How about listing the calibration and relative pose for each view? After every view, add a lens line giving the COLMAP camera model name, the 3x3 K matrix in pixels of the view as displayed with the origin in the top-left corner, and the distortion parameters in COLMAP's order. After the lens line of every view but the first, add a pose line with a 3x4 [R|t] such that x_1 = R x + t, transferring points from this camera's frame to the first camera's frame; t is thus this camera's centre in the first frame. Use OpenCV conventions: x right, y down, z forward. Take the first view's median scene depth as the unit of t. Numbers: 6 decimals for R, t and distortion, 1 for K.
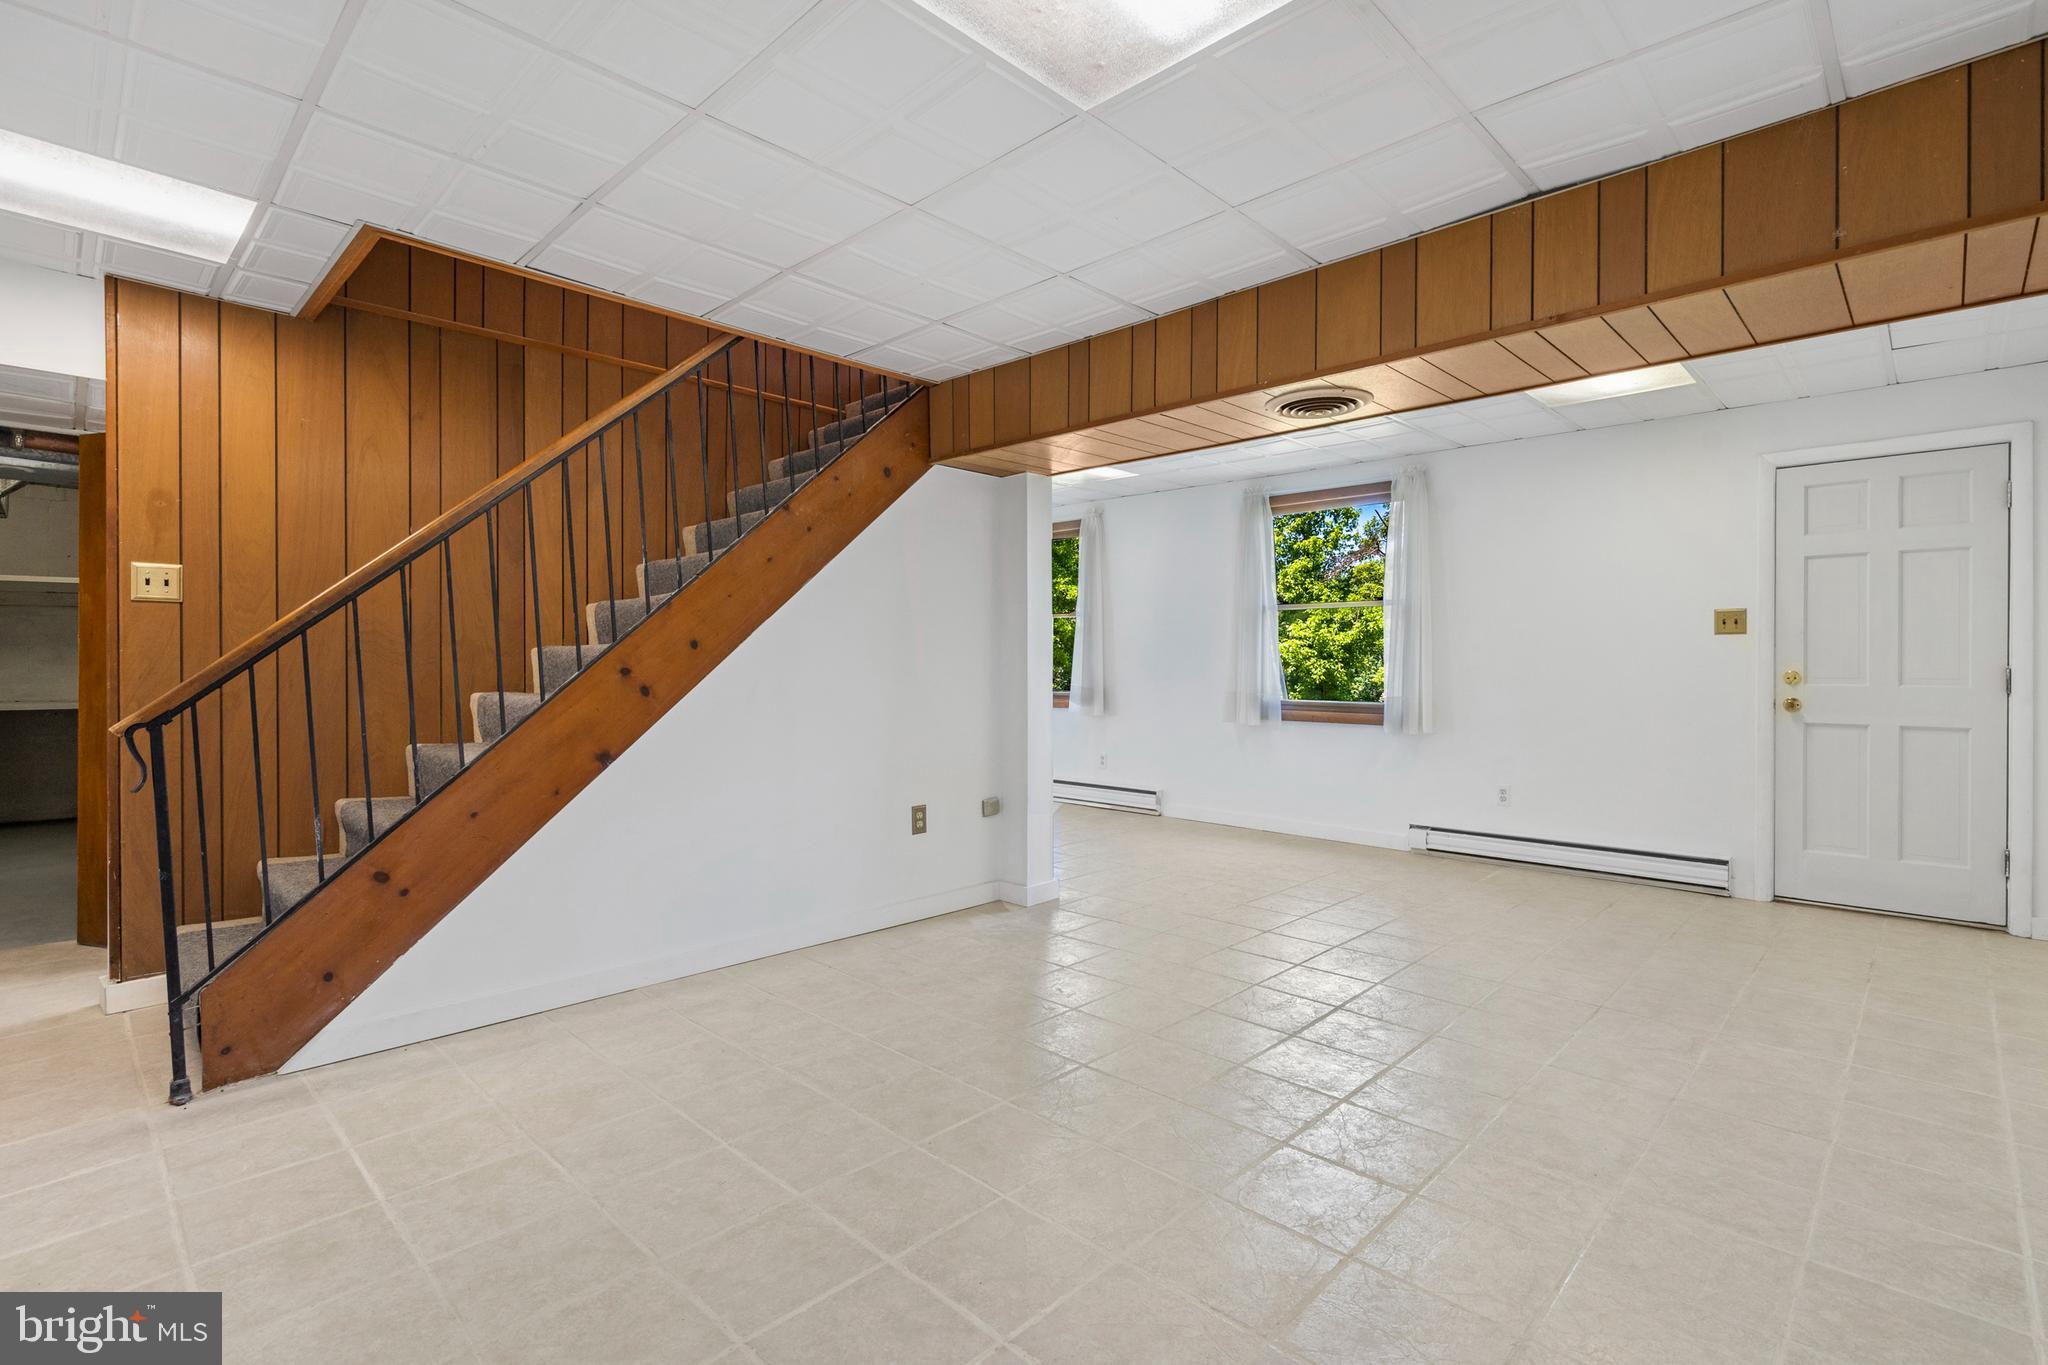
lens RADIAL K [[951.5, 0, 1025.1], [0, 951.5, 675.2], [0, 0, 1]] dist [-0.006172, 0.002464]
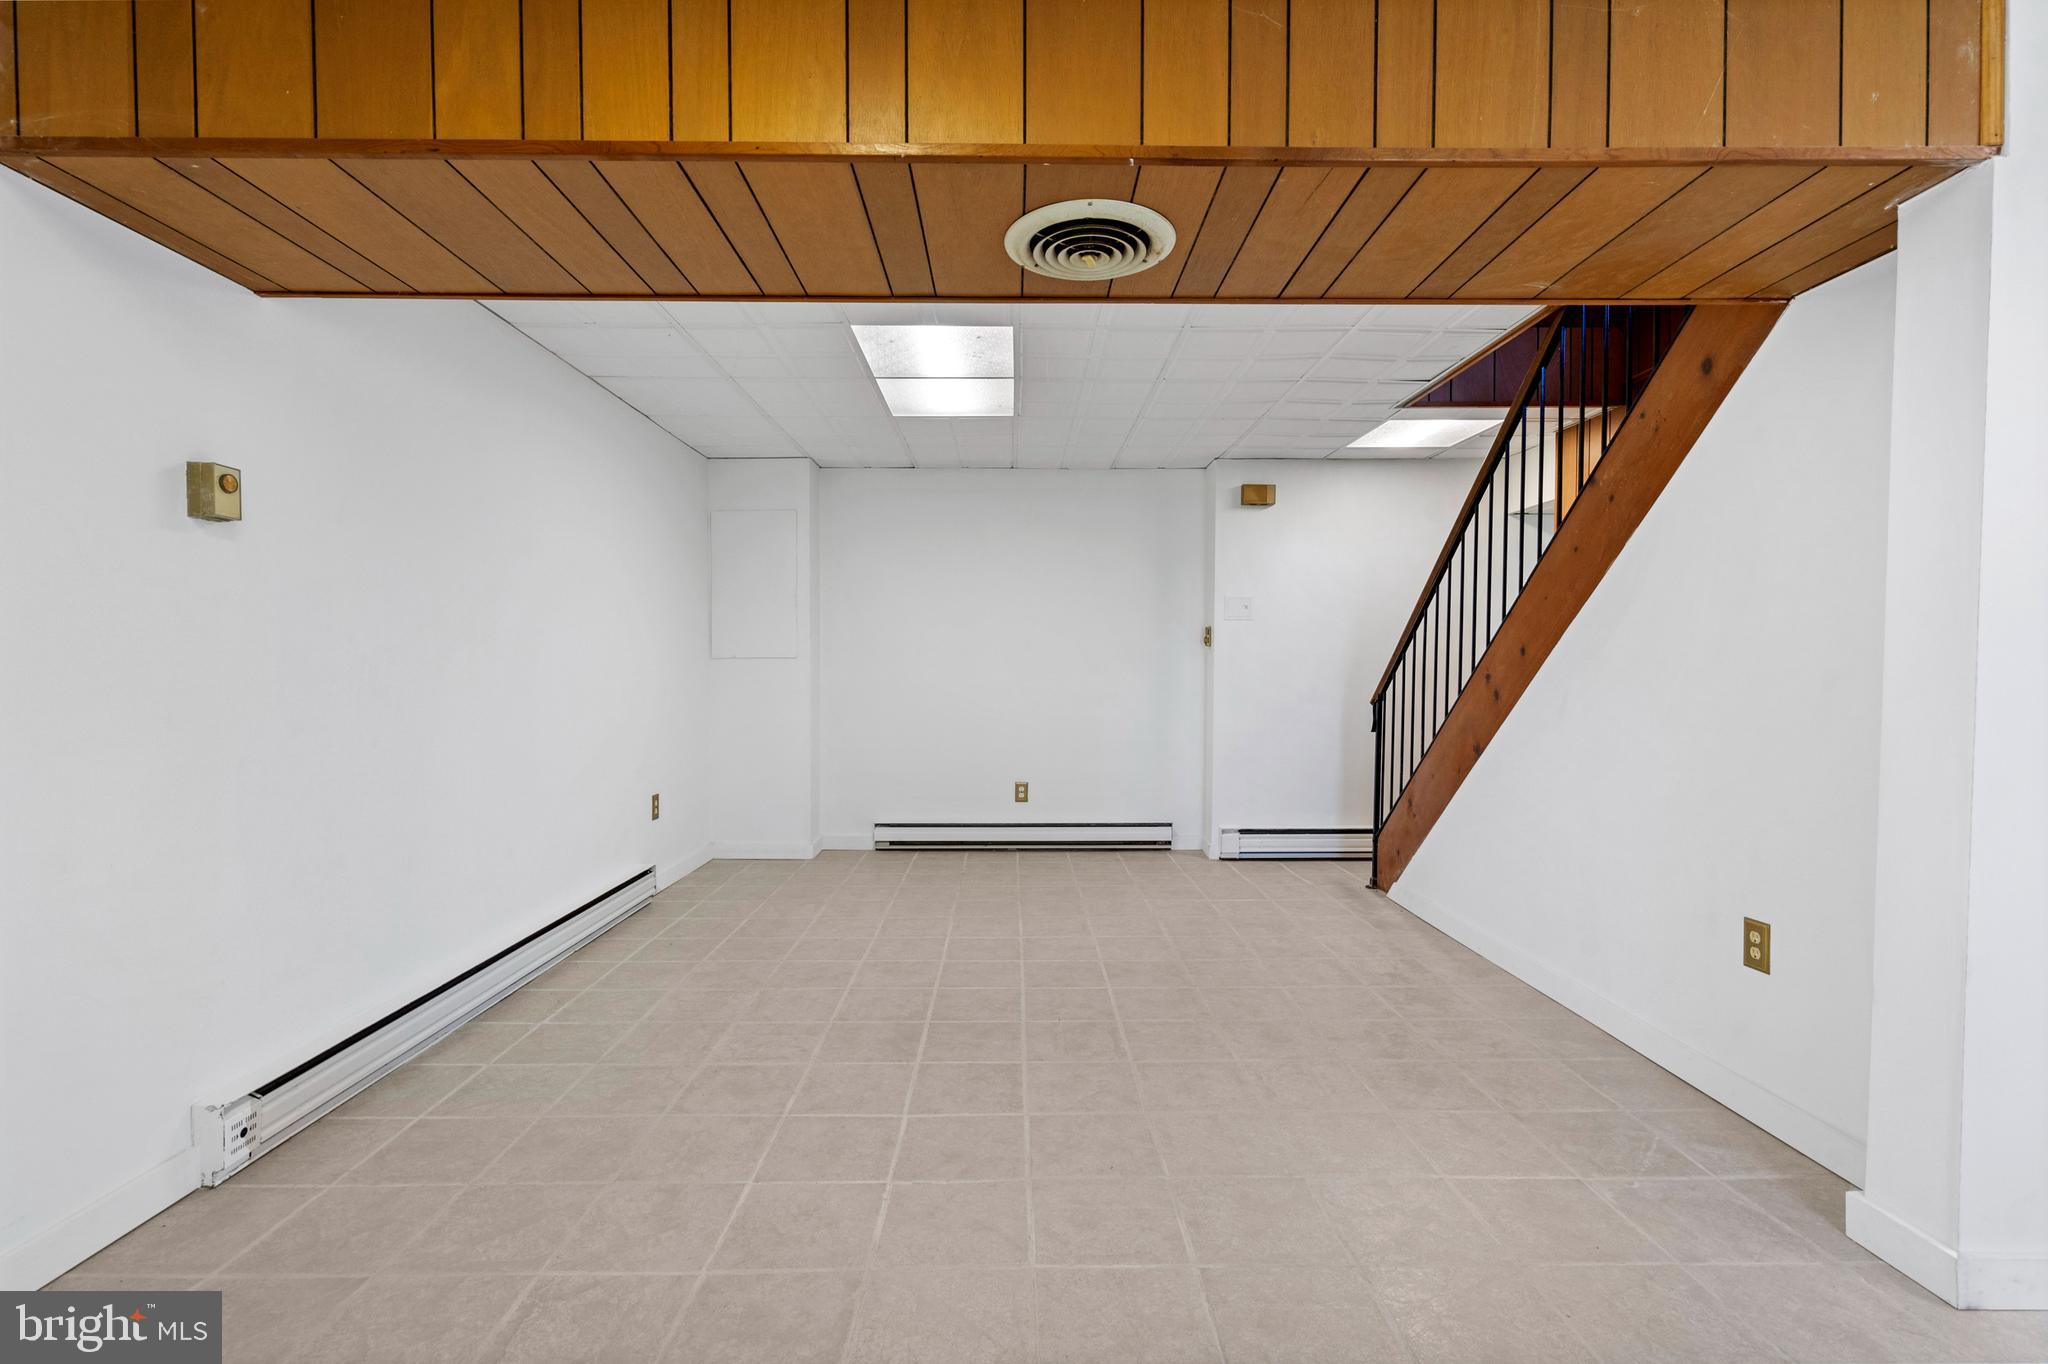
lens RADIAL K [[951.5, 0, 1026.9], [0, 951.5, 687.4], [0, 0, 1]] dist [-0.006172, 0.002464]
pose [[-0.713358, 0.012389, -0.700691, 0.775502], [-0.009001, 0.999599, 0.026837, -0.017656], [0.700742, 0.025451, -0.712960, 1.426238]]
